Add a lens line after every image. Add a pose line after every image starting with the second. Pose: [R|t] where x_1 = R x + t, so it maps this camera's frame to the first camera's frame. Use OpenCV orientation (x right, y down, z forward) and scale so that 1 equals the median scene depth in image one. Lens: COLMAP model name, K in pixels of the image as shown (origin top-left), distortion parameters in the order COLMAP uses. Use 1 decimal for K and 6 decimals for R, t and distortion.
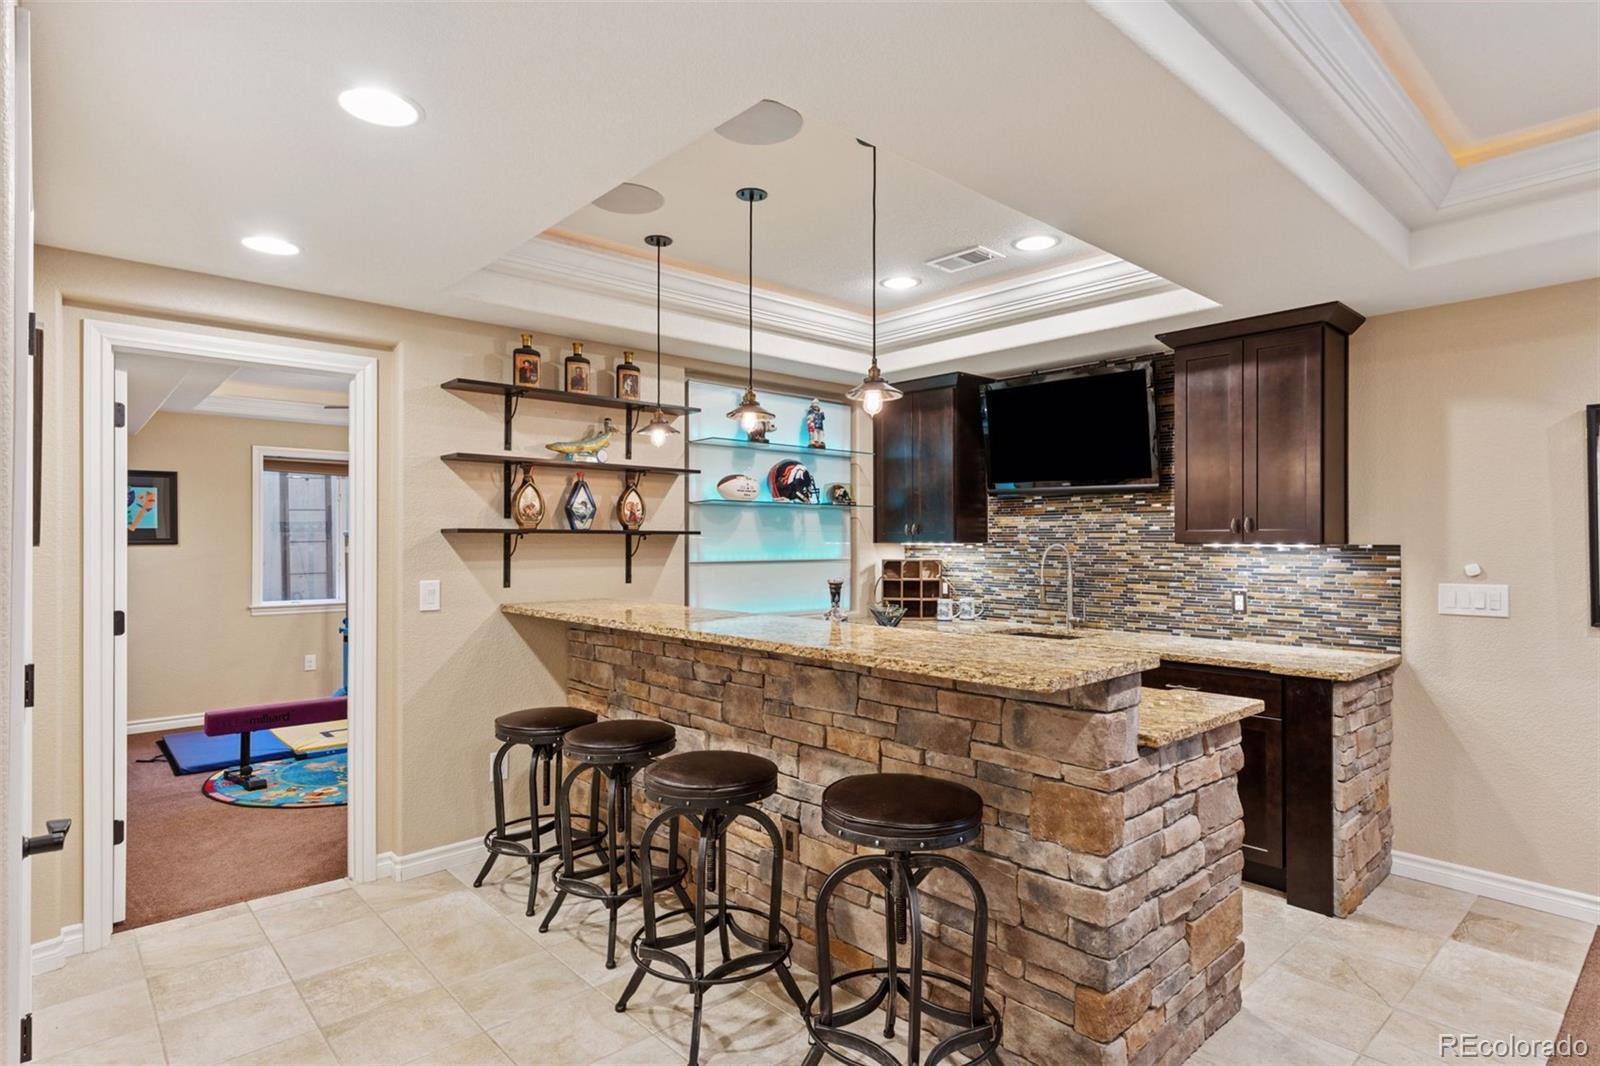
lens RADIAL K [[839.8, 0, 802.0], [0, 839.8, 539.5], [0, 0, 1]] dist [0.003963, -0.000123]
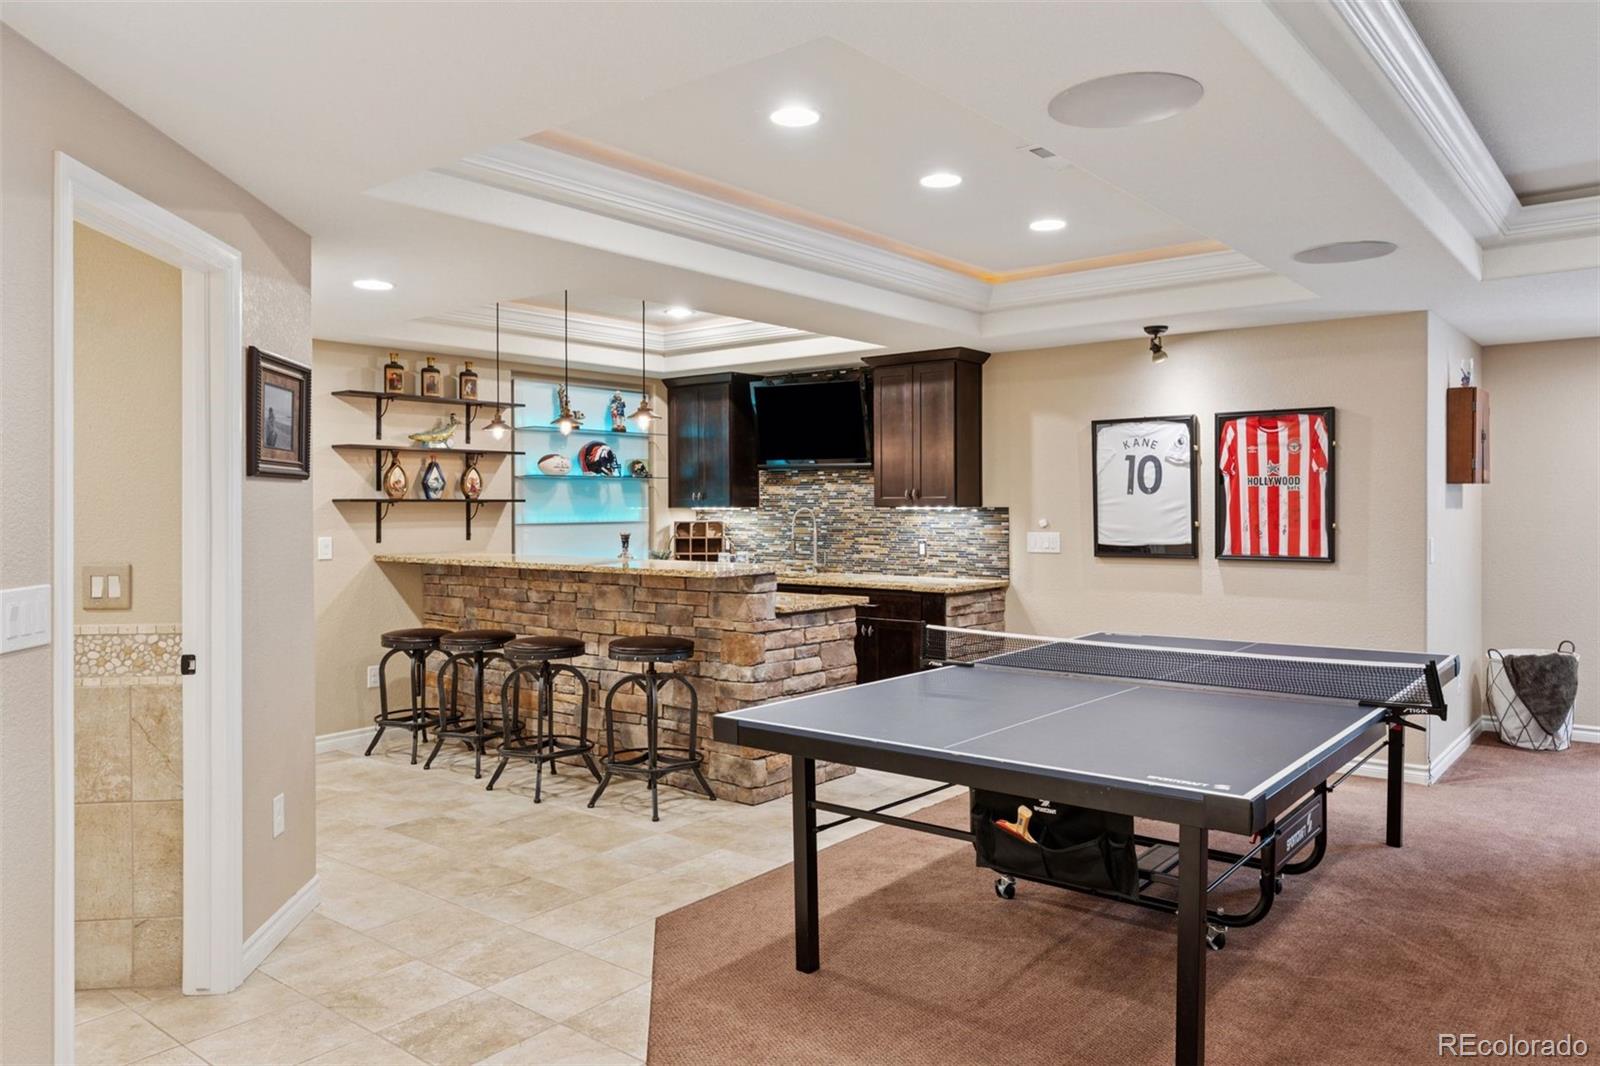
lens RADIAL K [[1112.5, 0, 808.2], [0, 1112.5, 502.0], [0, 0, 1]] dist [-0.000325, -0.004340]
pose [[0.986901, -0.004592, 0.161264, 0.034292], [0.004822, 0.999988, -0.001037, -0.002345], [-0.161257, 0.001801, 0.986911, -0.799408]]
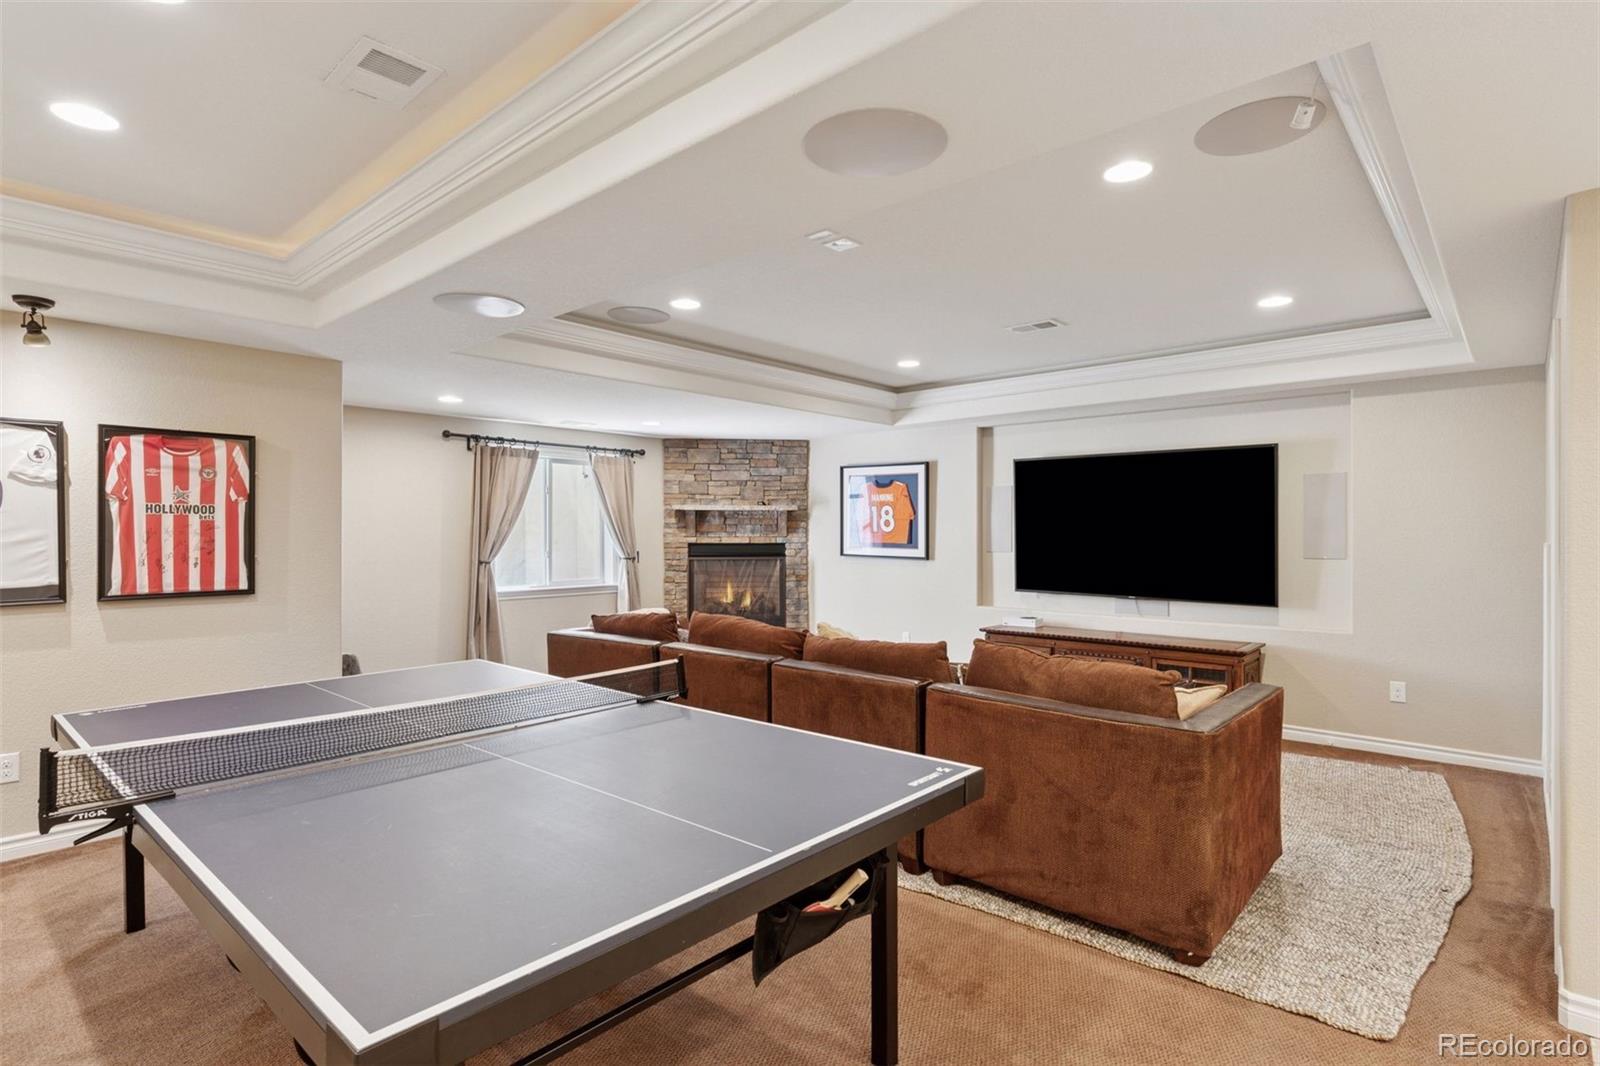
lens RADIAL K [[805.3, 0, 793.9], [0, 805.3, 538.1], [0, 0, 1]] dist [0.020223, -0.000242]
pose [[-0.107476, -0.009917, 0.994158, -0.174900], [-0.000313, 0.999951, 0.009941, -0.003884], [-0.994208, 0.000757, -0.107474, -0.052850]]
